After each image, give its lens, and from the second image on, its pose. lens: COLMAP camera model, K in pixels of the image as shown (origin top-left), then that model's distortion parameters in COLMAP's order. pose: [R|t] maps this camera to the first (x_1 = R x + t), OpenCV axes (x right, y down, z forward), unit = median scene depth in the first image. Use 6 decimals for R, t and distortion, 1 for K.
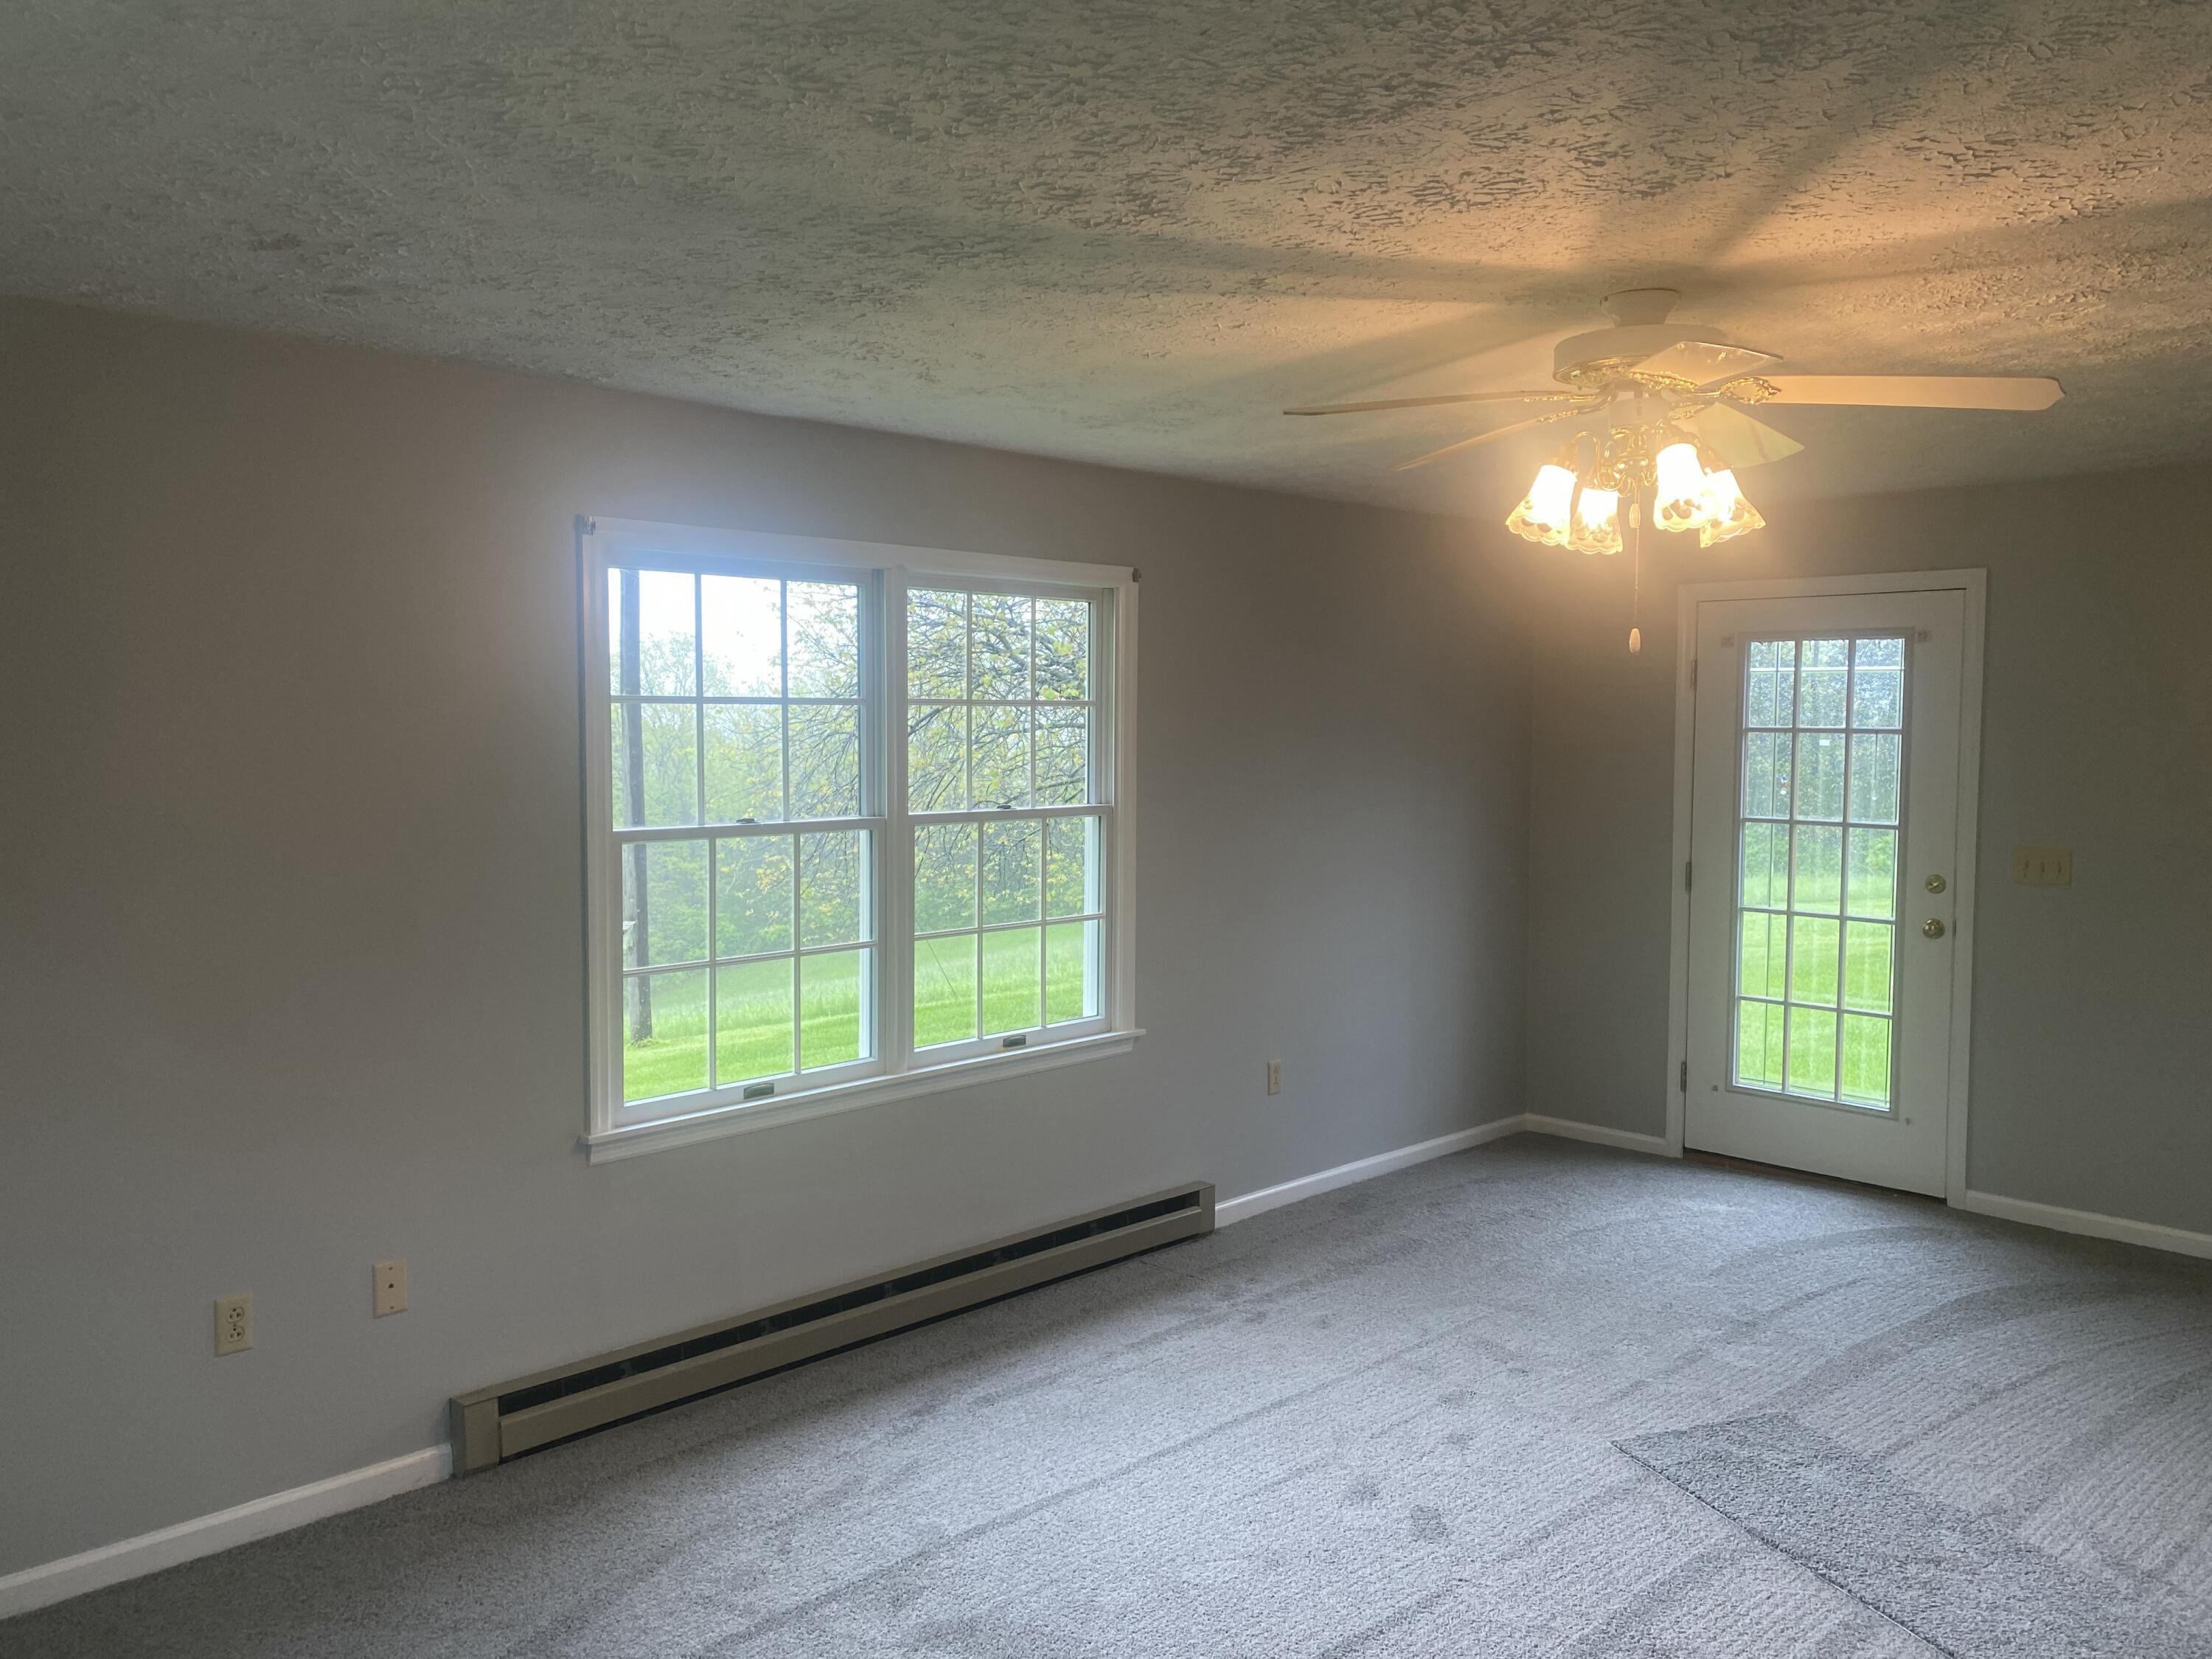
lens RADIAL K [[1682.3, 0, 1106.0], [0, 1682.3, 829.5], [0, 0, 1]] dist [0.073333, -0.078536]
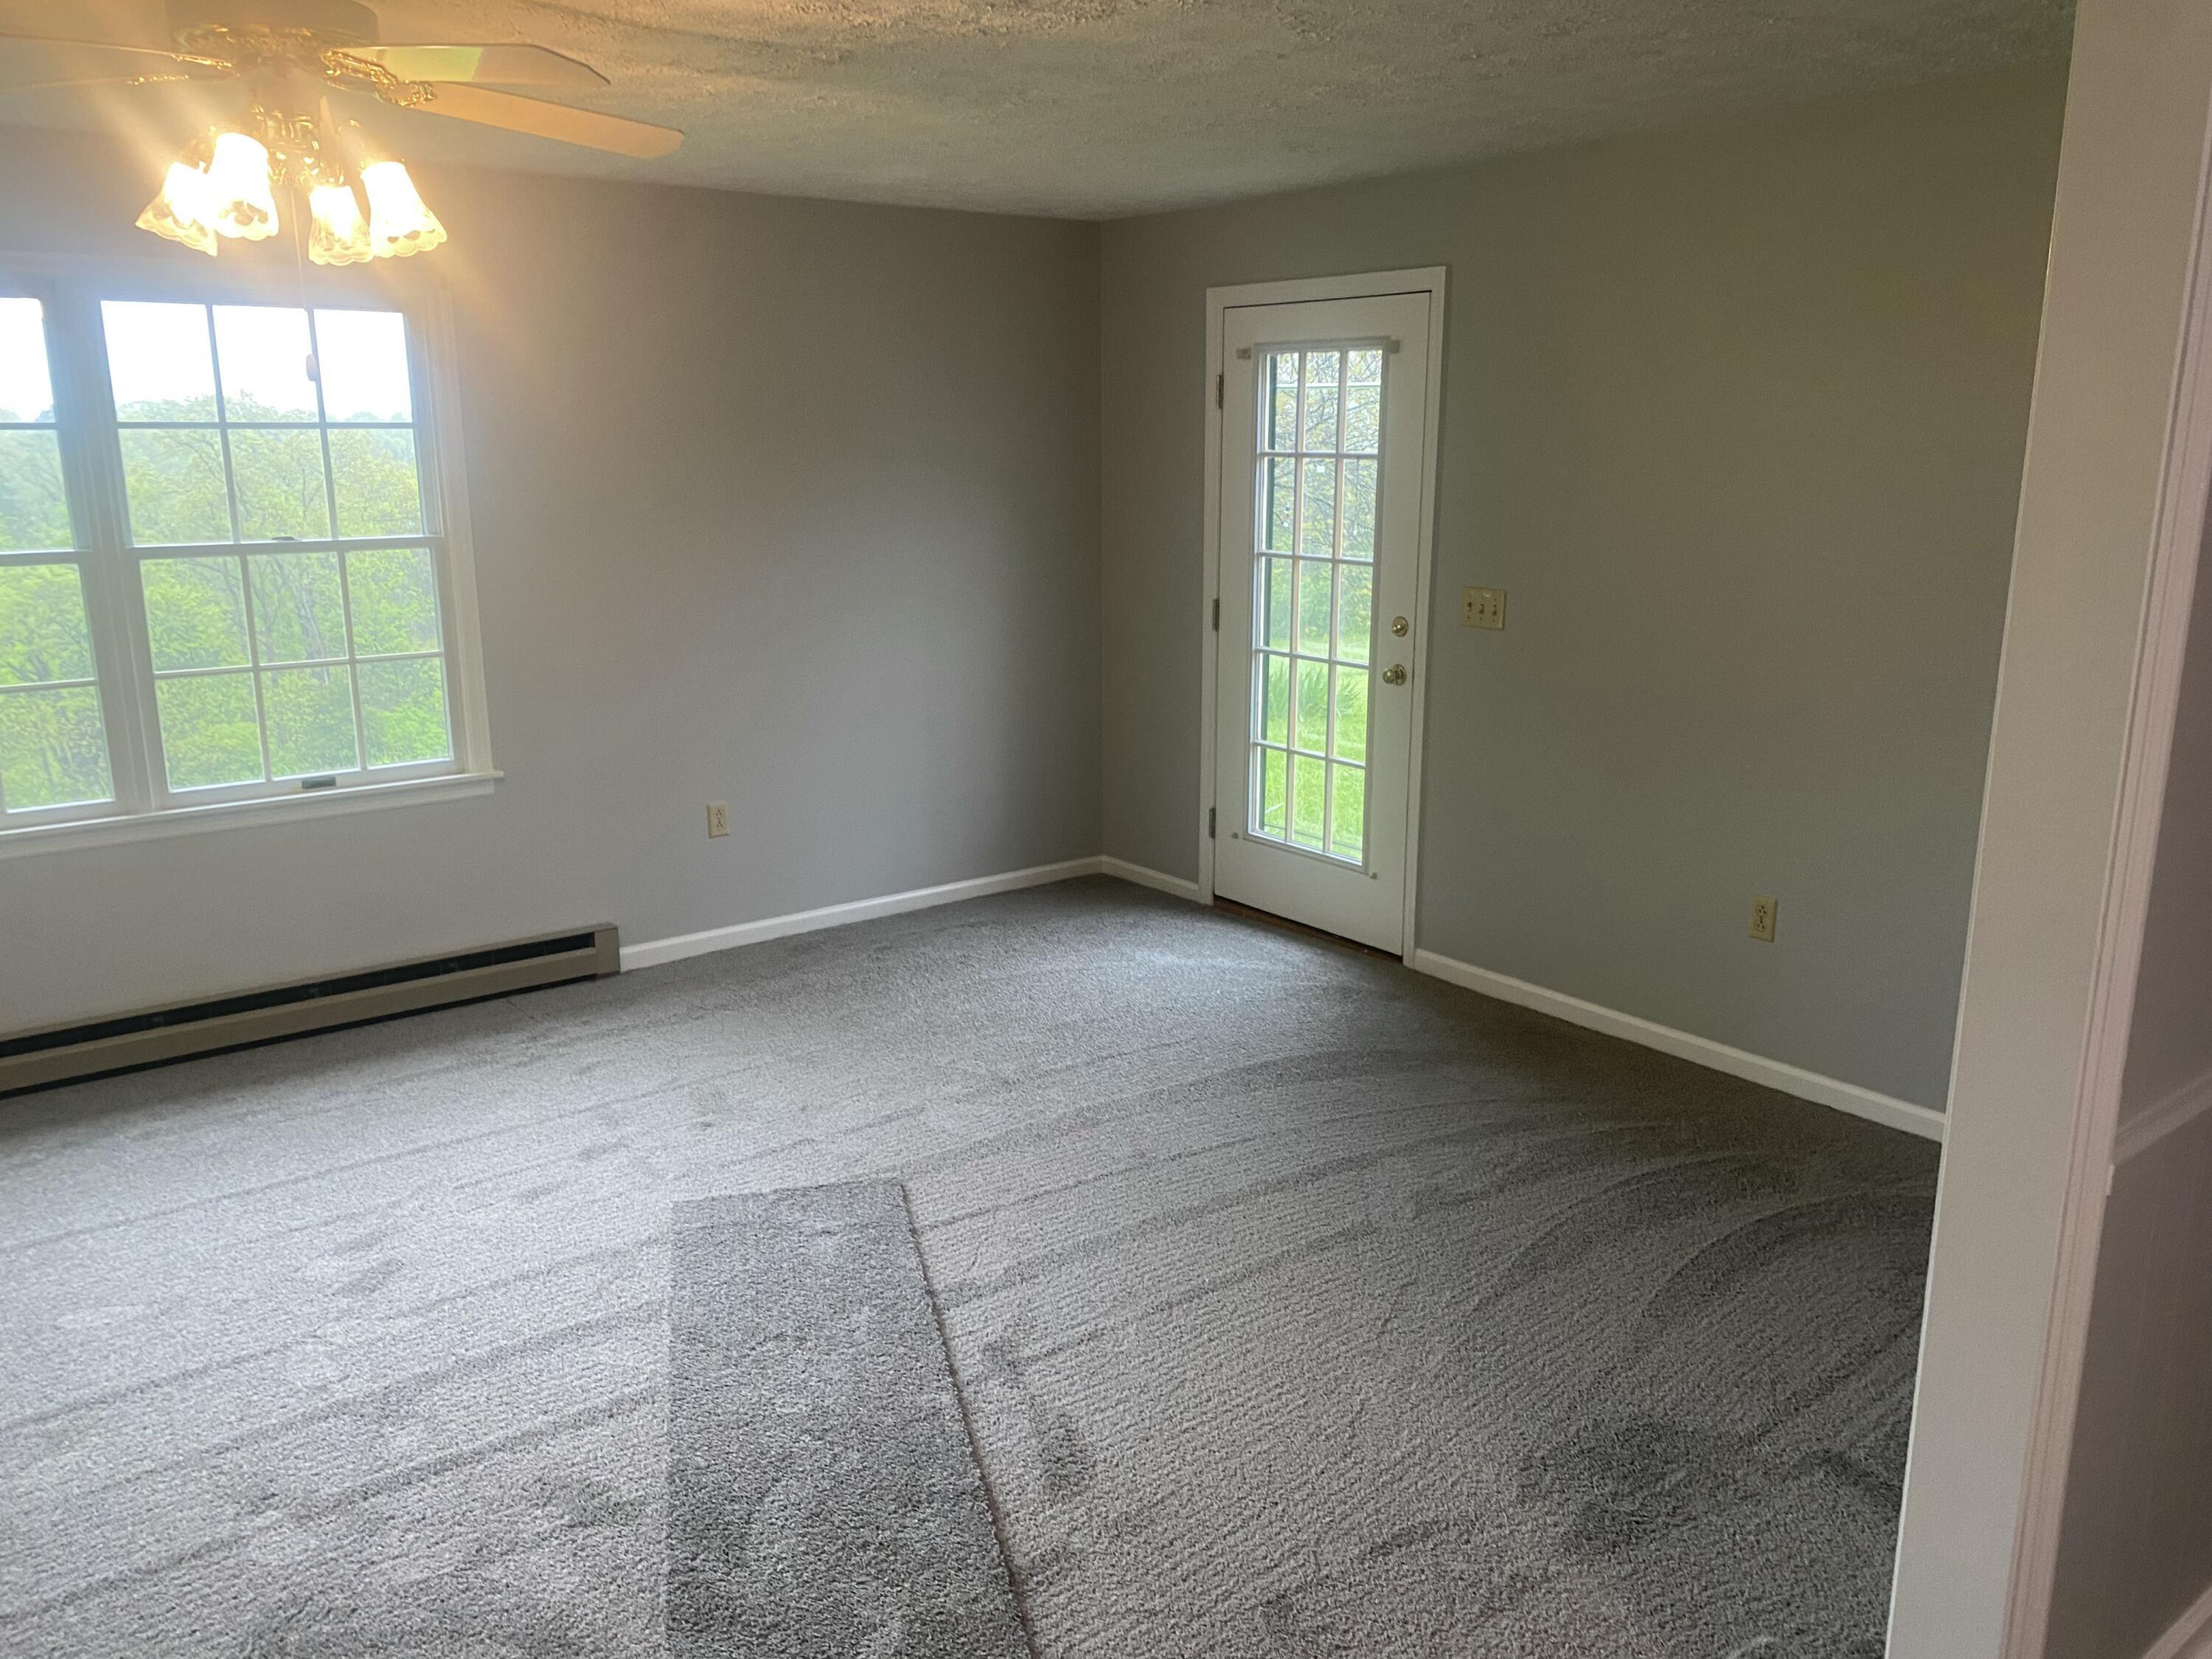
lens RADIAL K [[1682.3, 0, 1106.0], [0, 1682.3, 829.5], [0, 0, 1]] dist [0.073333, -0.078536]
pose [[0.993496, 0.022595, -0.111600, 0.497860], [-0.003223, 0.985302, 0.170792, -0.017310], [0.113819, -0.169322, 0.978966, 0.076314]]
